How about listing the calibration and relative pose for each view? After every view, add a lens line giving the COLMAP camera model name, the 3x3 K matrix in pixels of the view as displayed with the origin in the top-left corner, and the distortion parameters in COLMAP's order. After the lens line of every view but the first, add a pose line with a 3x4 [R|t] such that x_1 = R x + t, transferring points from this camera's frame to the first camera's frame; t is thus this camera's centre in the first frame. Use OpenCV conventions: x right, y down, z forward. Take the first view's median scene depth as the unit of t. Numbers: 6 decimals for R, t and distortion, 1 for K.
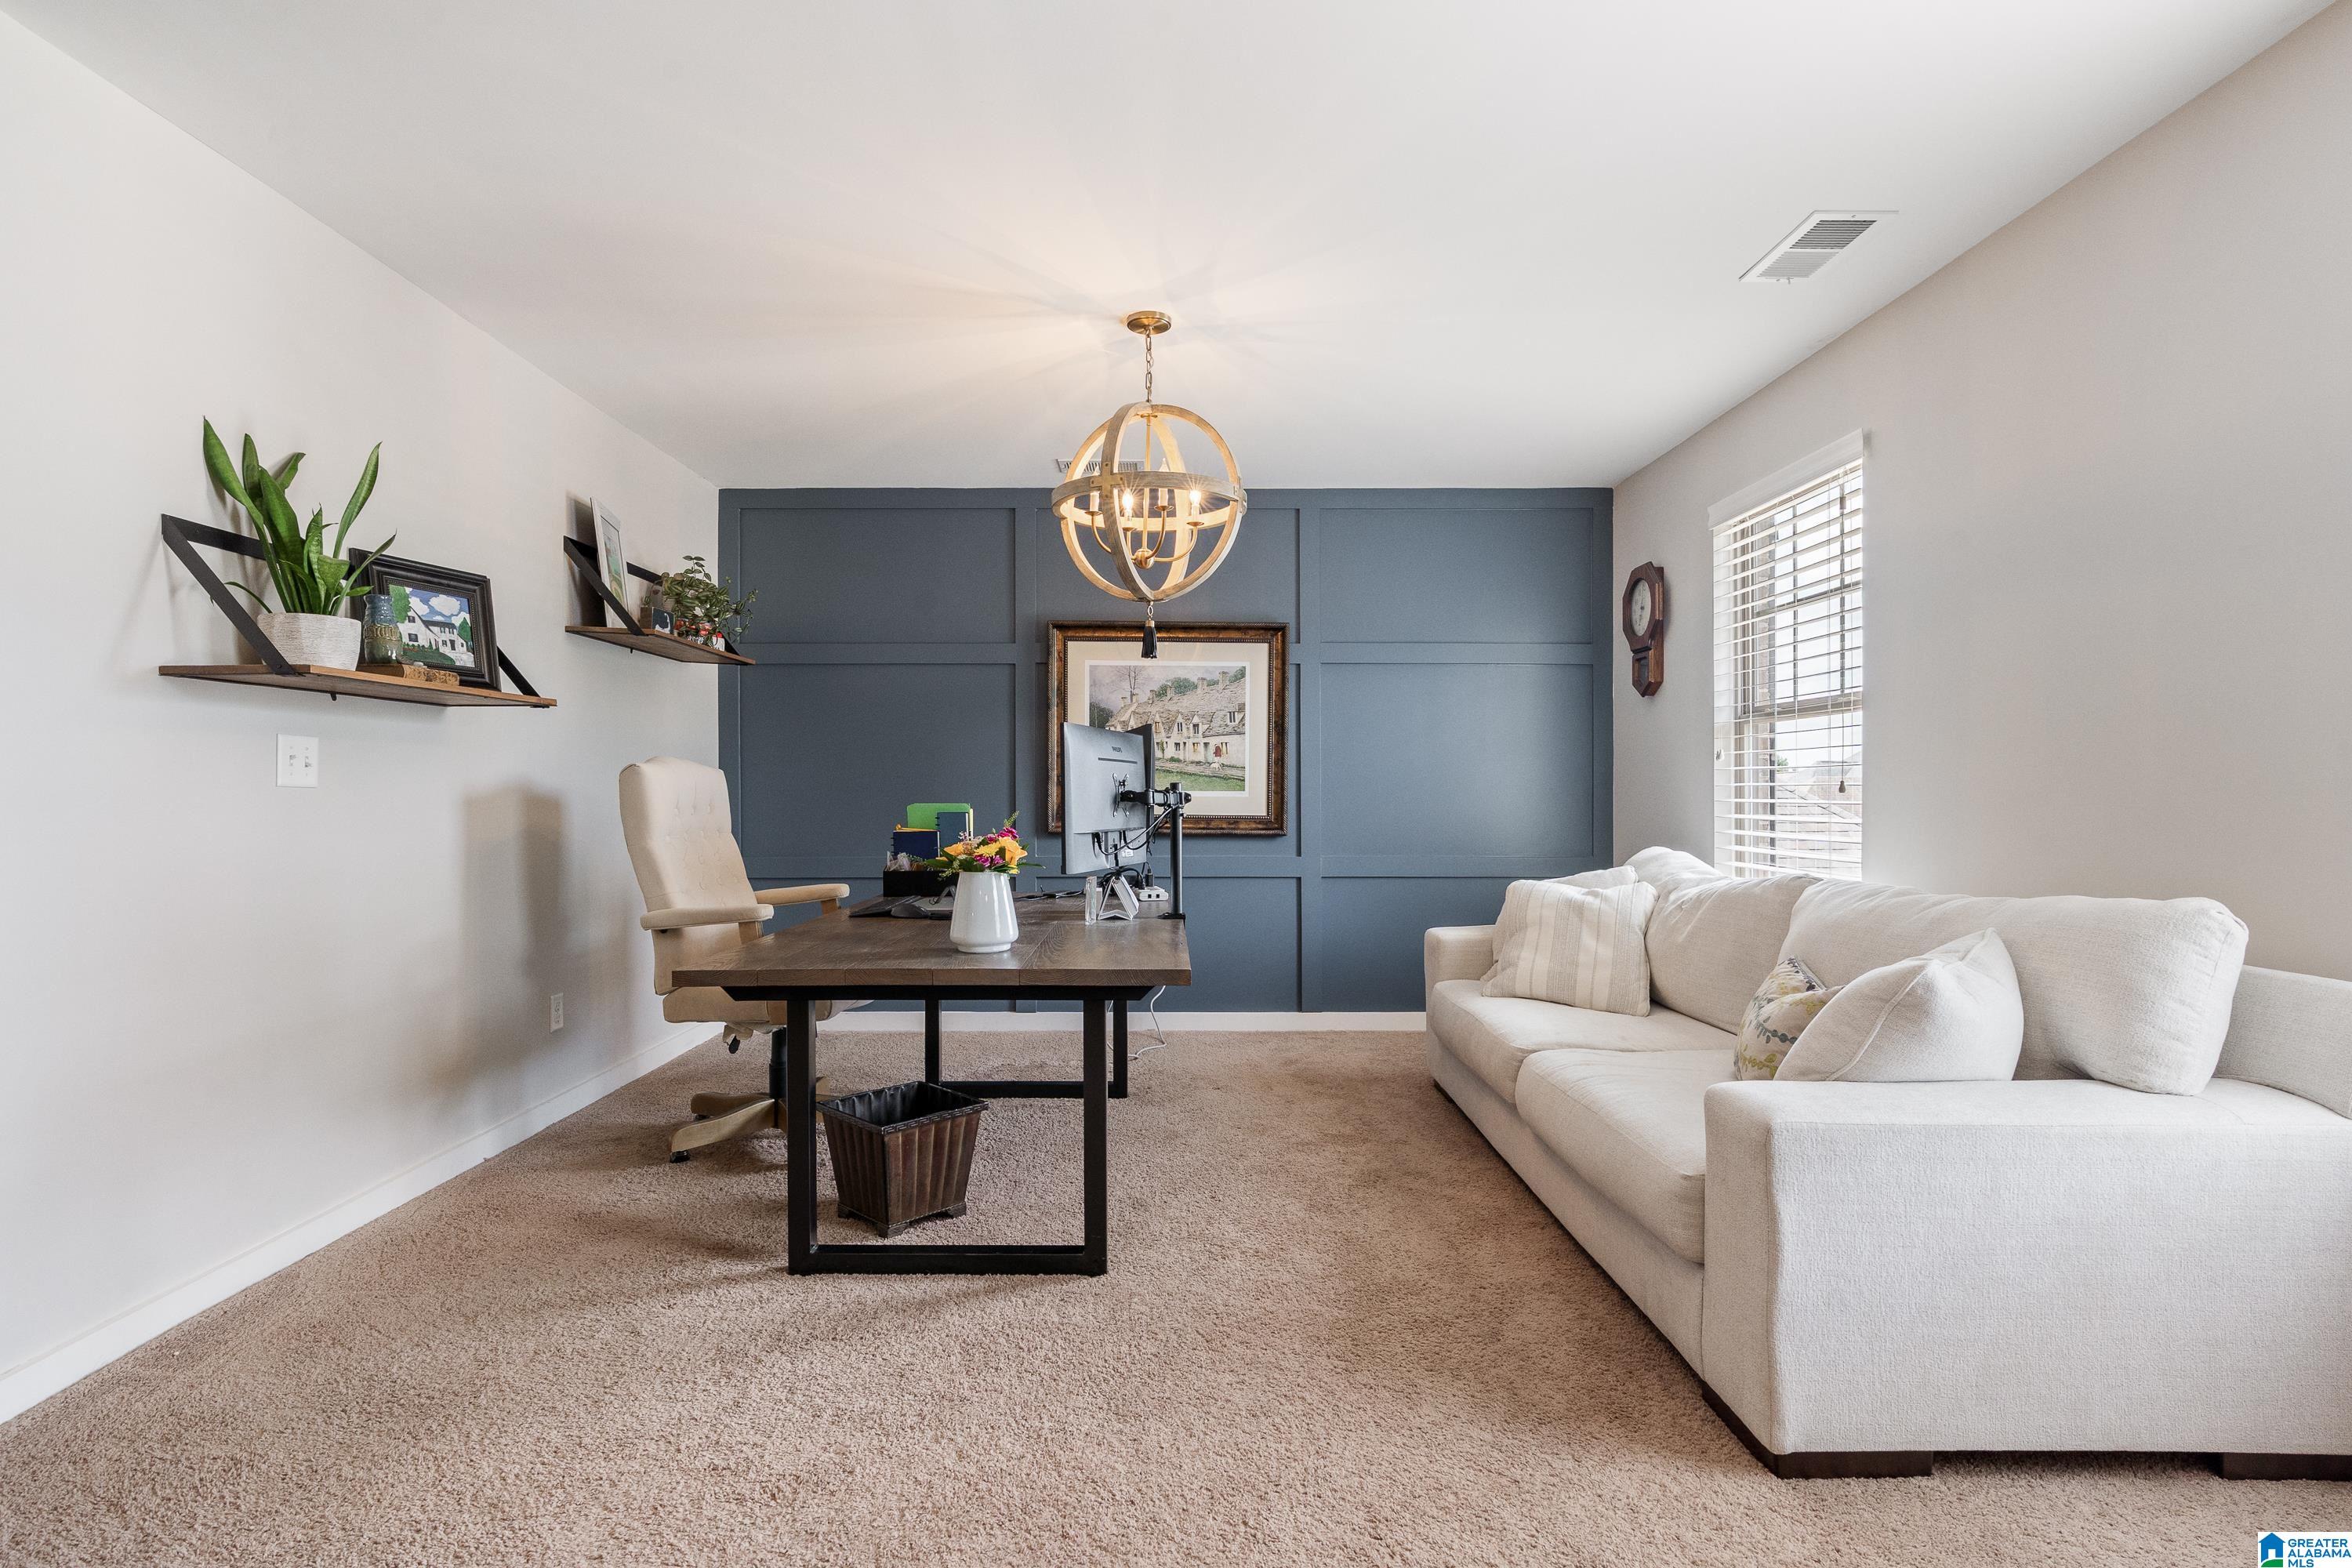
lens RADIAL K [[1140.3, 0, 1174.9], [0, 1140.3, 795.1], [0, 0, 1]] dist [-0.001744, 0.000797]
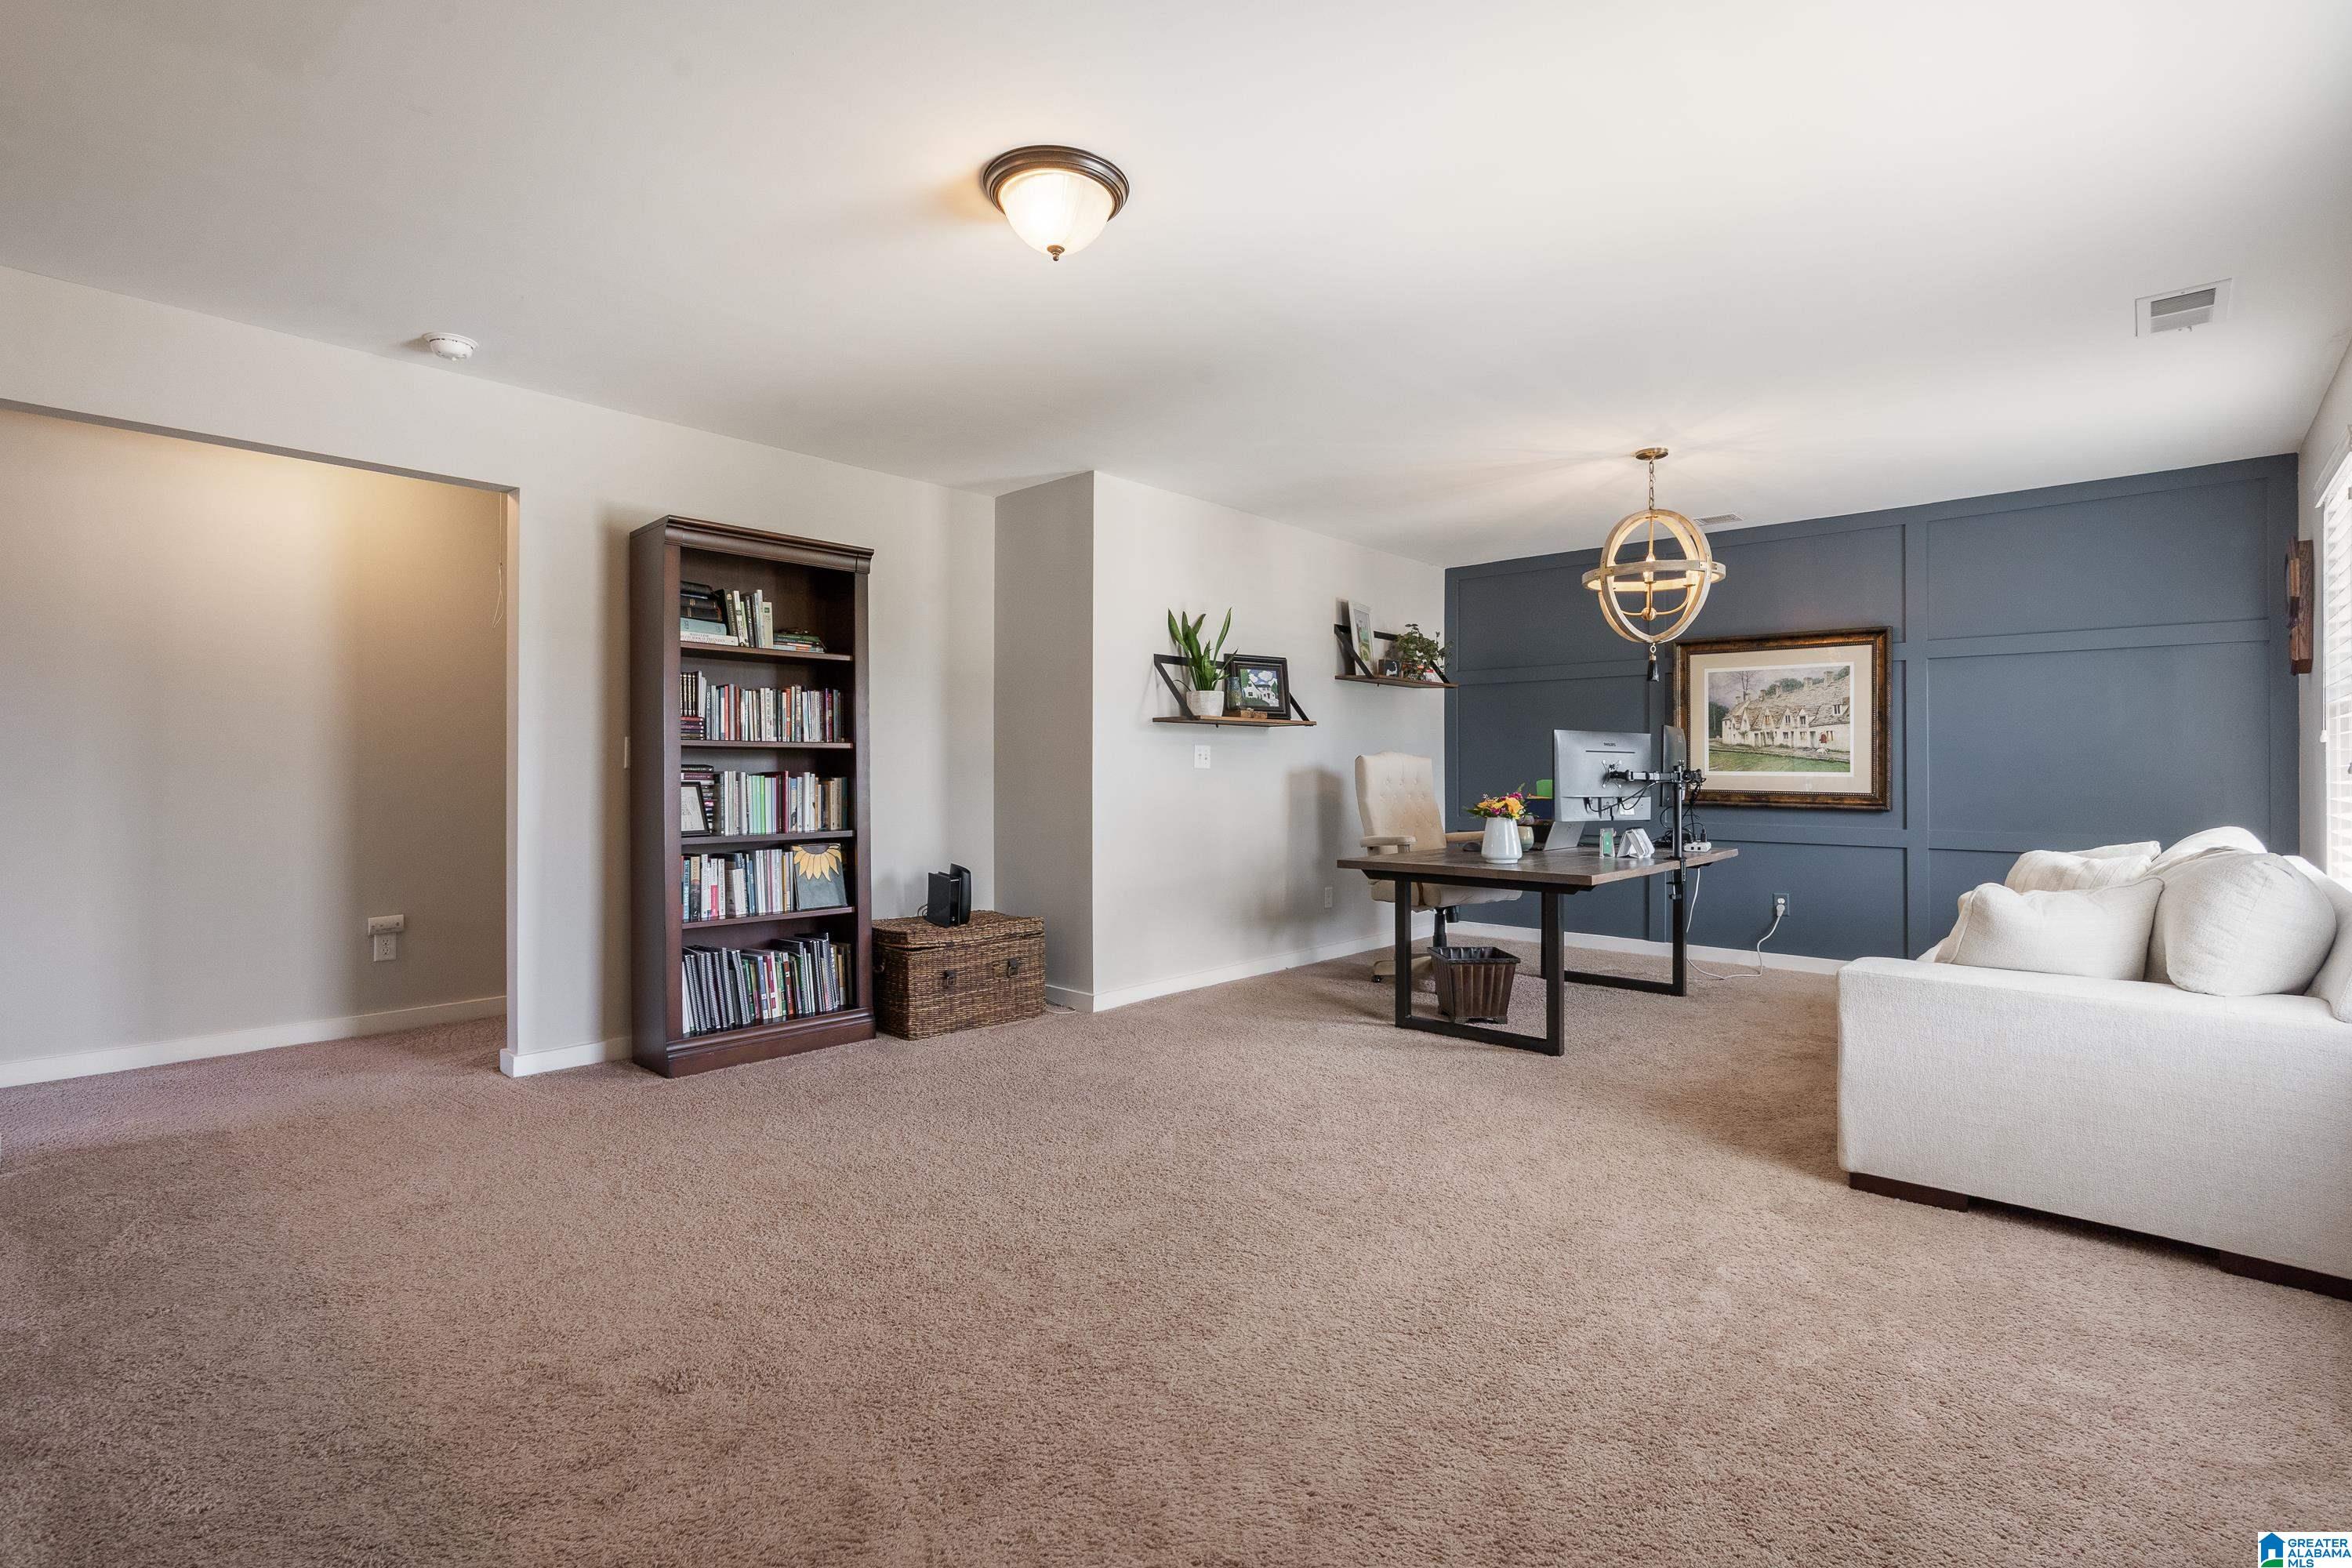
lens RADIAL K [[1097.9, 0, 1179.6], [0, 1097.9, 767.4], [0, 0, 1]] dist [0.000352, 0.000367]
pose [[0.739205, -0.000205, -0.673480, 0.459362], [-0.004984, 0.999971, -0.005775, 0.002047], [0.673462, 0.007626, 0.739183, -0.435080]]
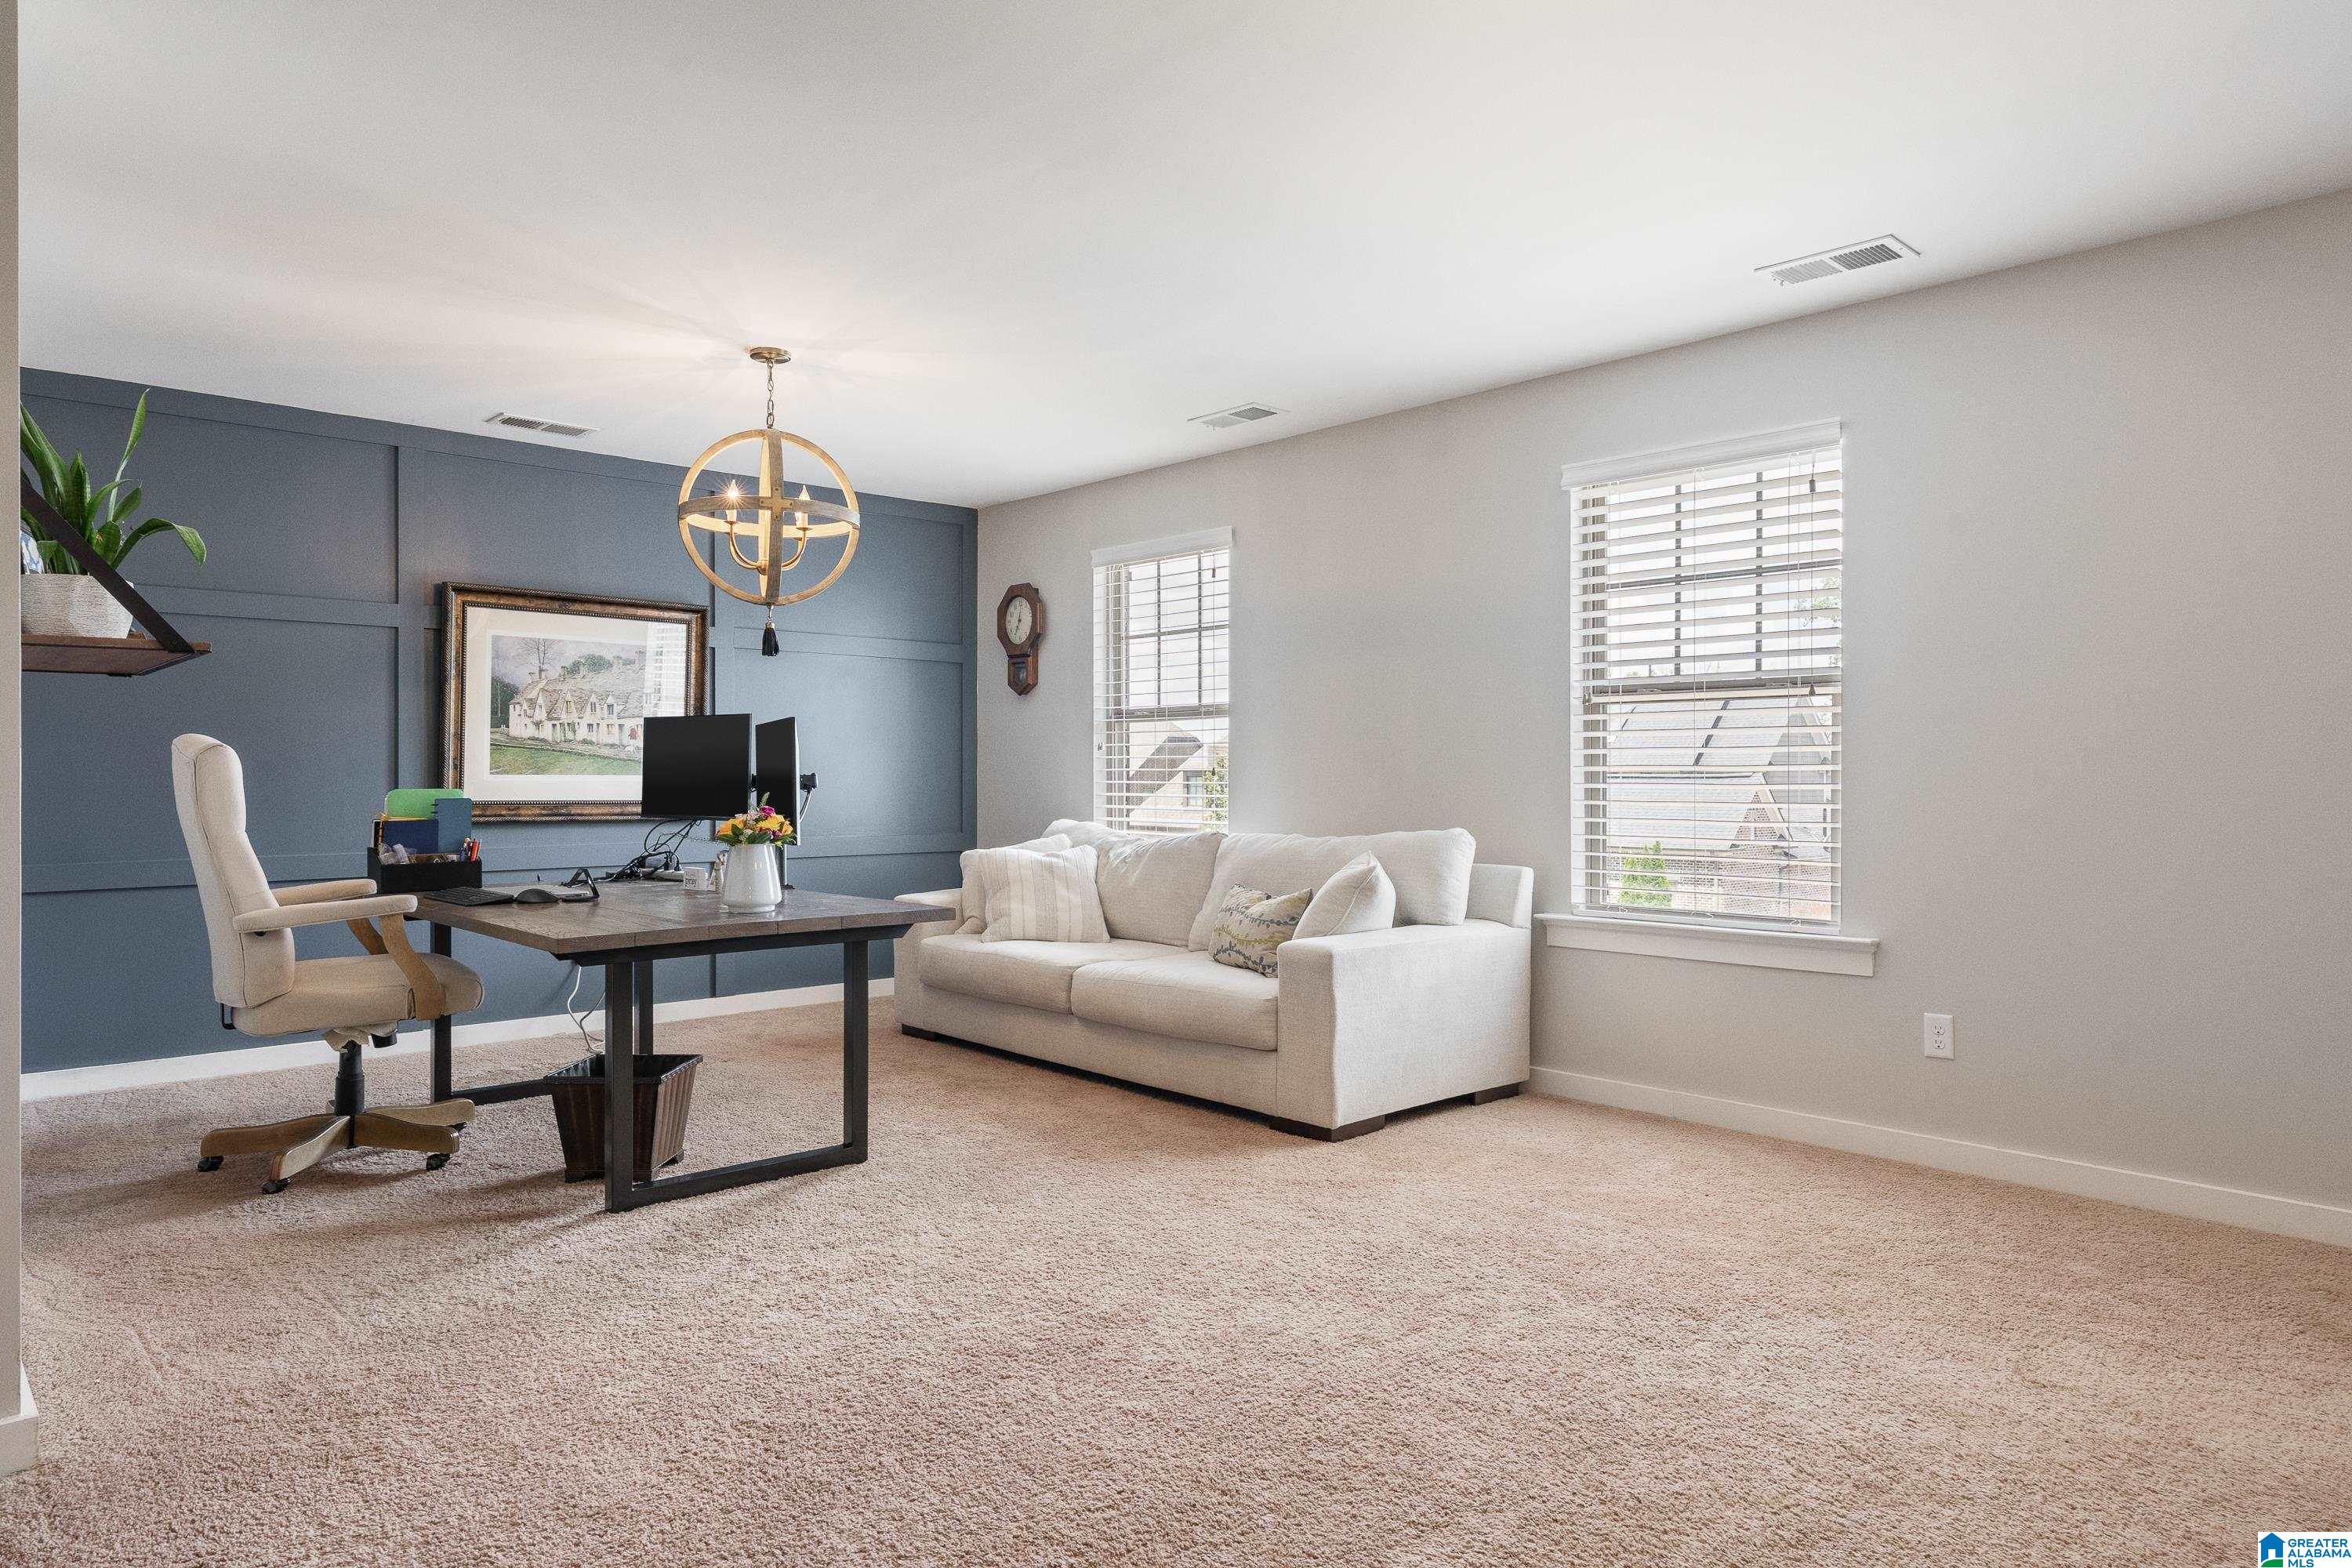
lens RADIAL K [[1446.6, 0, 1176.0], [0, 1446.6, 784.0], [0, 0, 1]] dist [0.001864, 0.000480]
pose [[0.738590, -0.005393, 0.674134, -0.655304], [0.003906, 0.999985, 0.003720, 0.001504], [-0.674144, -0.000114, 0.738600, -0.299615]]
